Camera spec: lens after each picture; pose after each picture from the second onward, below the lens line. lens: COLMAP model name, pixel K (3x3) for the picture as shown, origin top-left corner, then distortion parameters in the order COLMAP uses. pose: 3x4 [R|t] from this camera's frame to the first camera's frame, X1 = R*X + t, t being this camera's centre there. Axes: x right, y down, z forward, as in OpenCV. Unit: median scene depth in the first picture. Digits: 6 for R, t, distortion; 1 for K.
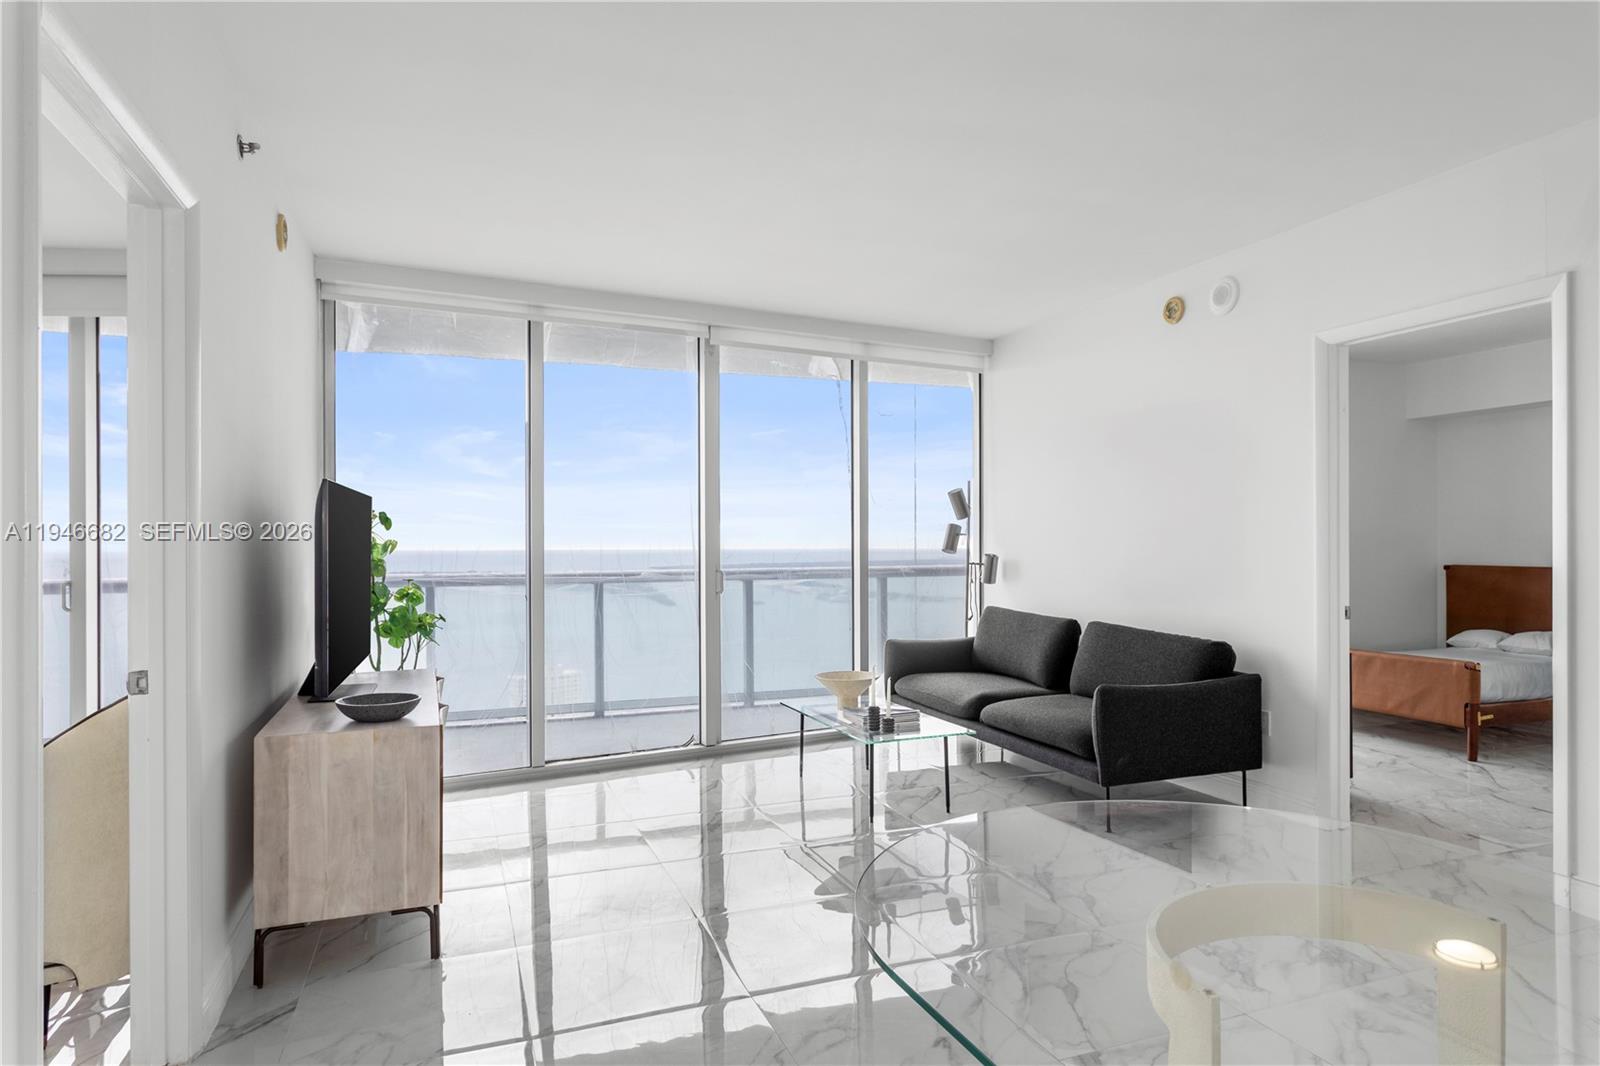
lens RADIAL K [[929.8, 0, 795.5], [0, 929.8, 536.2], [0, 0, 1]] dist [-0.006694, 0.004742]
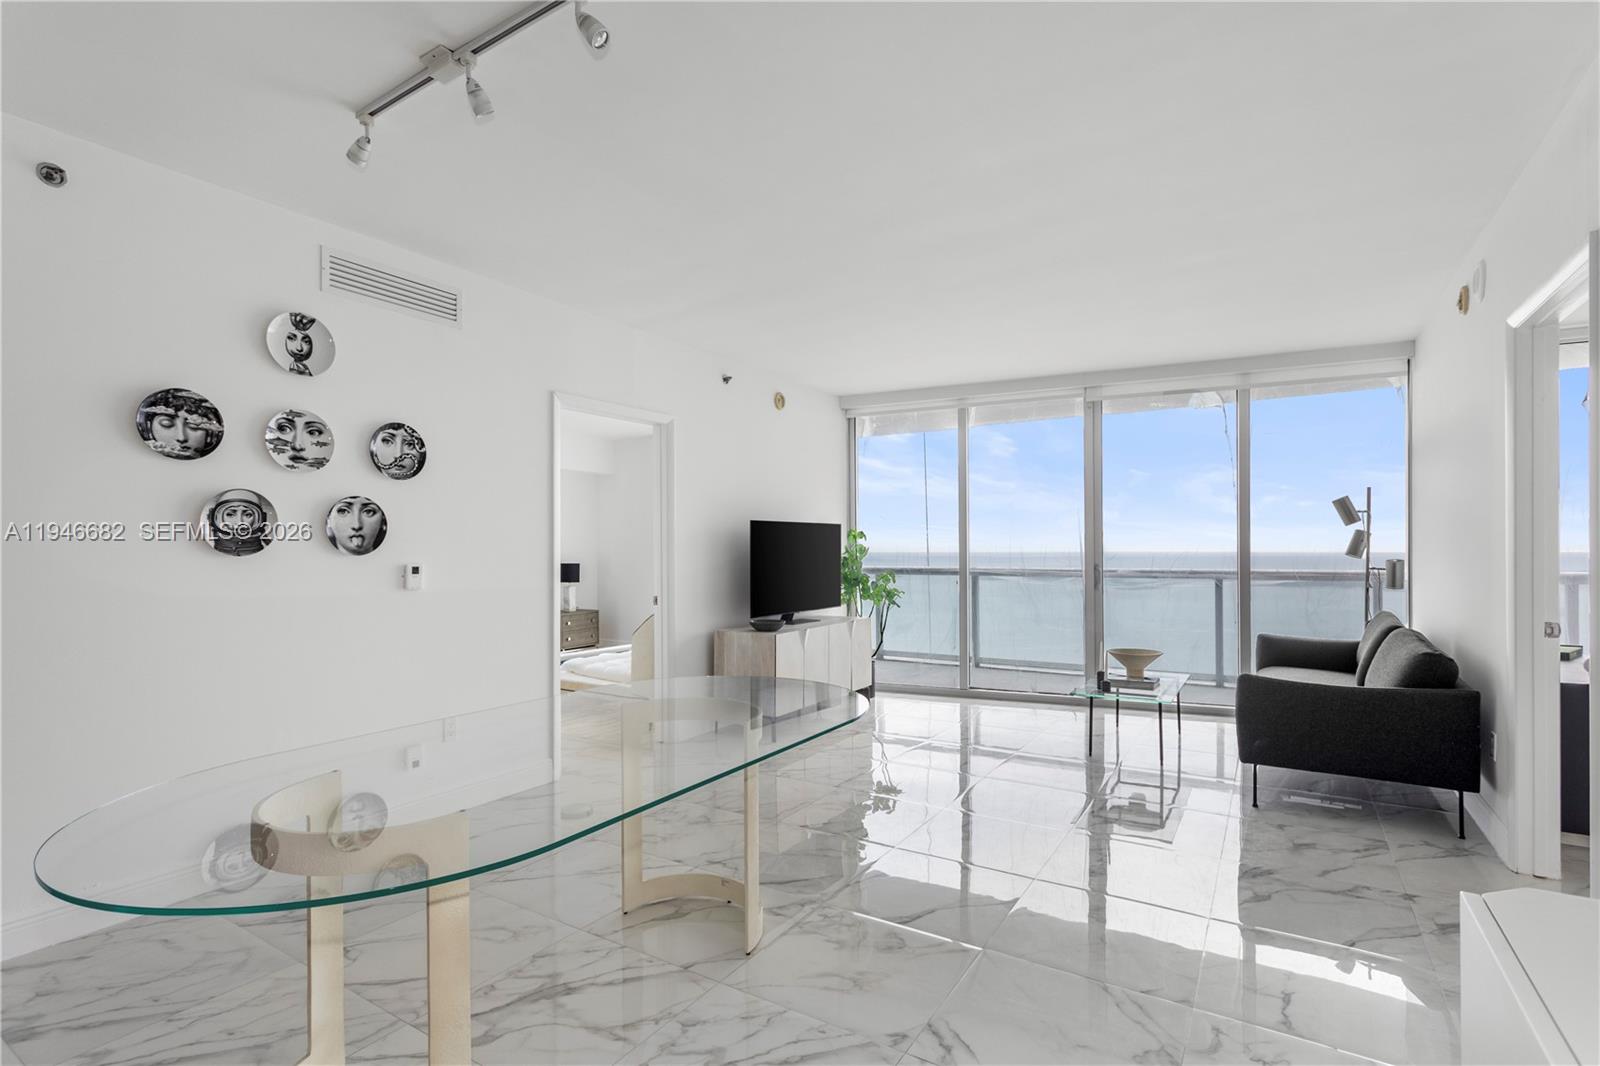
lens RADIAL K [[760.4, 0, 796.4], [0, 760.4, 545.3], [0, 0, 1]] dist [0.003080, 0.002321]
pose [[0.595801, -0.001438, -0.803130, 0.618020], [0.007068, 0.999969, 0.003453, -0.004531], [0.803101, -0.007734, 0.595793, -0.000098]]
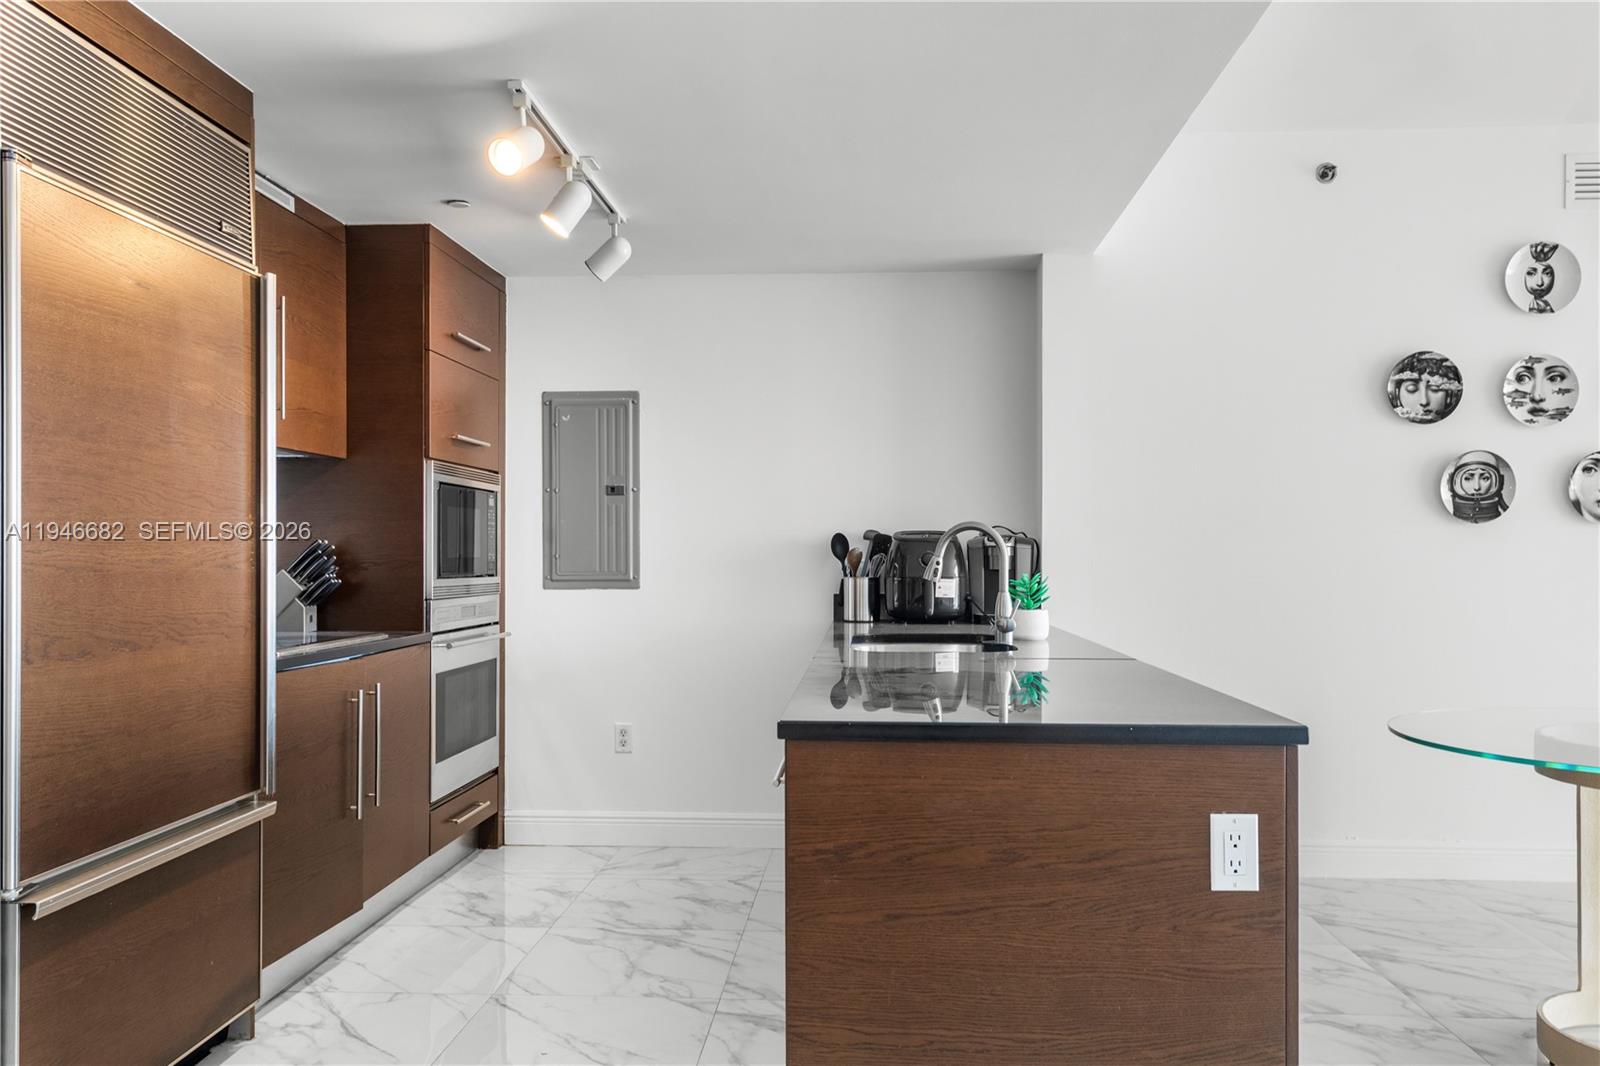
lens RADIAL K [[1283.2, 0, 810.5], [0, 1283.2, 550.1], [0, 0, 1]] dist [0.015059, 0.007748]
pose [[-0.404483, 0.003421, -0.914539, 0.926863], [0.008238, 0.999966, 0.000098, 0.018521], [0.914509, -0.007494, -0.404497, -0.059097]]
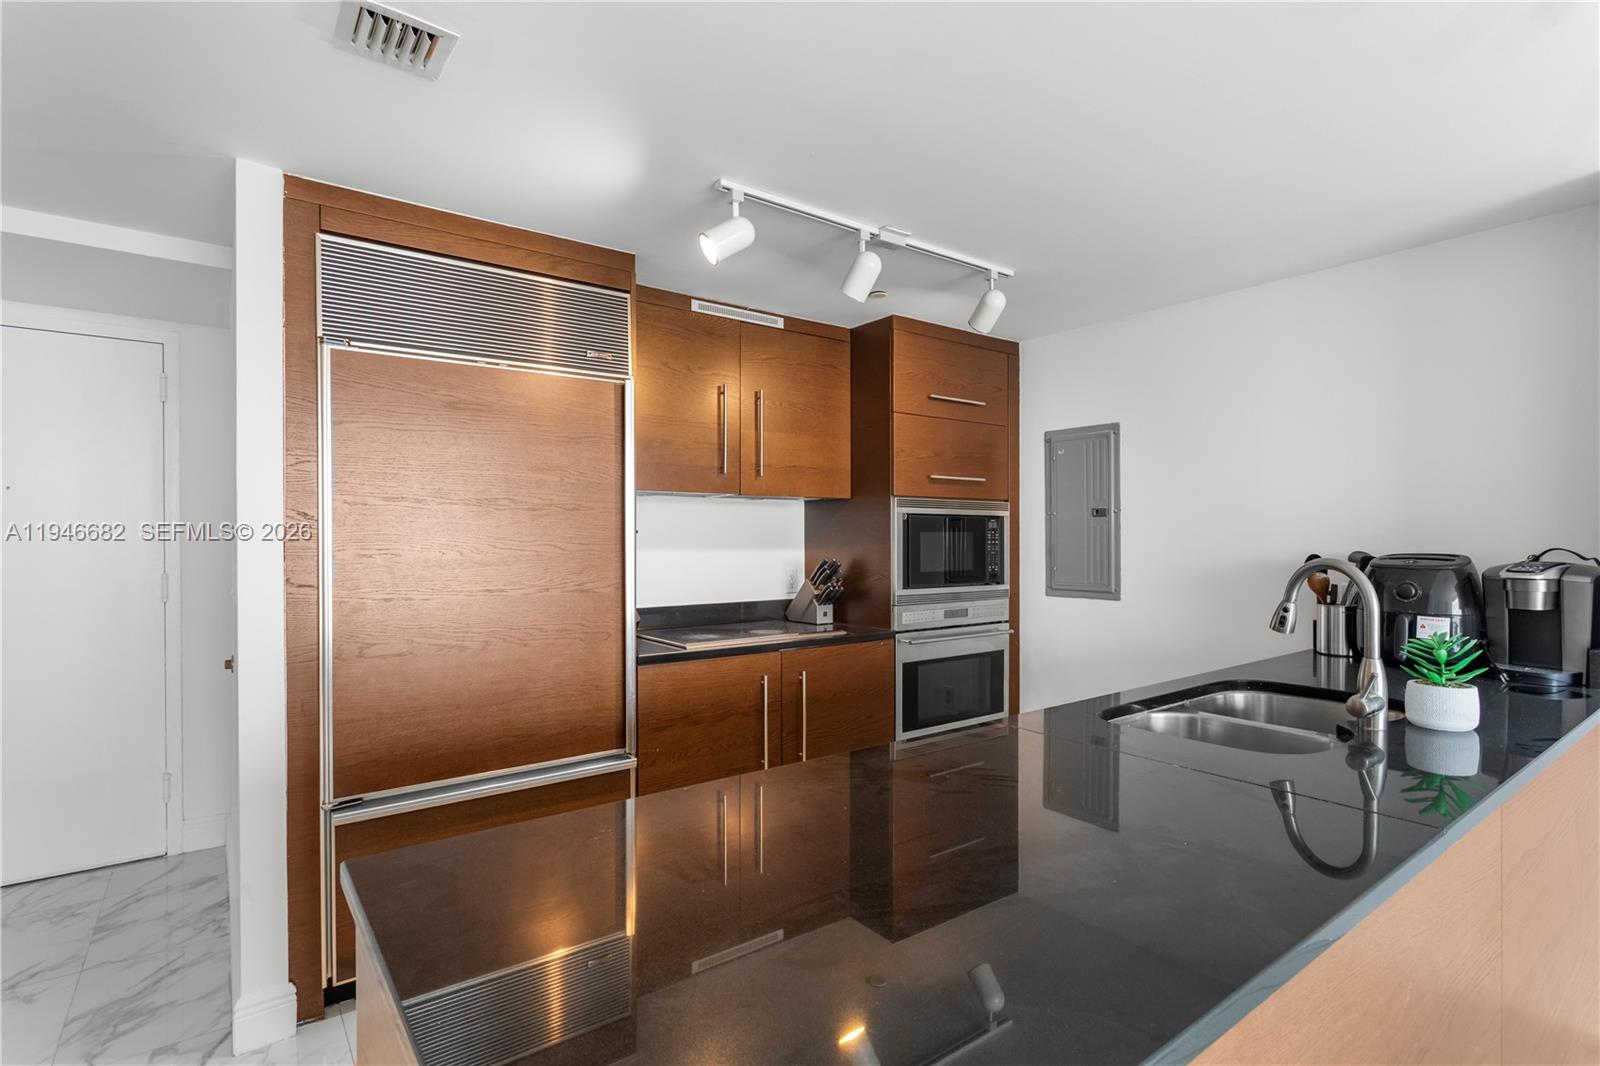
lens RADIAL K [[786.0, 0, 802.9], [0, 786.0, 536.1], [0, 0, 1]] dist [-0.001408, -0.000096]
pose [[-0.960760, 0.006679, -0.277301, 0.501794], [0.008237, 0.999956, -0.004452, -0.008150], [0.277259, -0.006562, -0.960773, -0.008254]]
